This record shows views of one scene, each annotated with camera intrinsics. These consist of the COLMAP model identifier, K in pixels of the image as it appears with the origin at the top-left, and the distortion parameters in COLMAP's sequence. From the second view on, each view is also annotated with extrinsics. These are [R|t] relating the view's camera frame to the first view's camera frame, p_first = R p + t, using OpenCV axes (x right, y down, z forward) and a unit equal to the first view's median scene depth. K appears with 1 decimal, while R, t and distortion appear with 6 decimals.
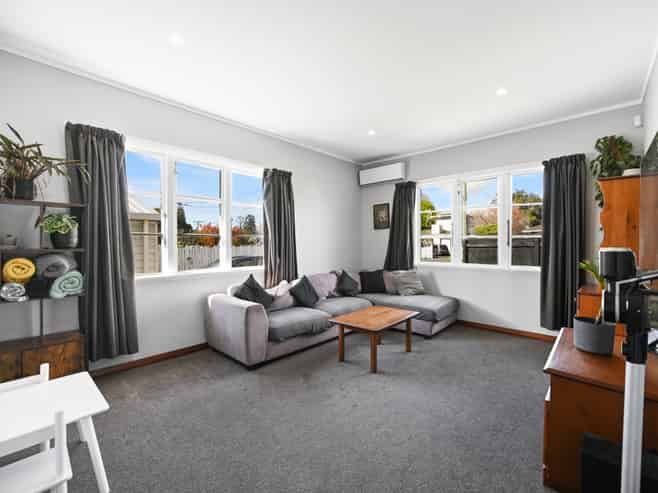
lens RADIAL K [[292.1, 0, 329.0], [0, 292.1, 246.5], [0, 0, 1]] dist [0.000655, -0.000030]
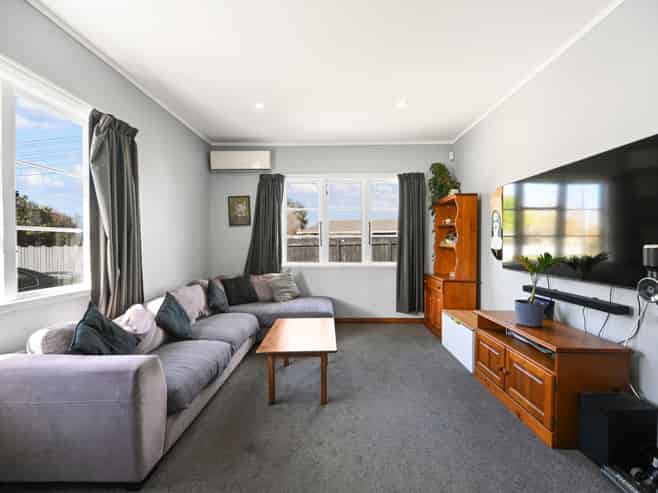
lens RADIAL K [[292.1, 0, 329.0], [0, 292.1, 246.5], [0, 0, 1]] dist [0.000655, -0.000030]
pose [[0.736476, -0.011503, 0.676366, -0.249127], [0.010638, 0.999929, 0.005422, -0.003074], [-0.676380, 0.003202, 0.736546, 0.262446]]
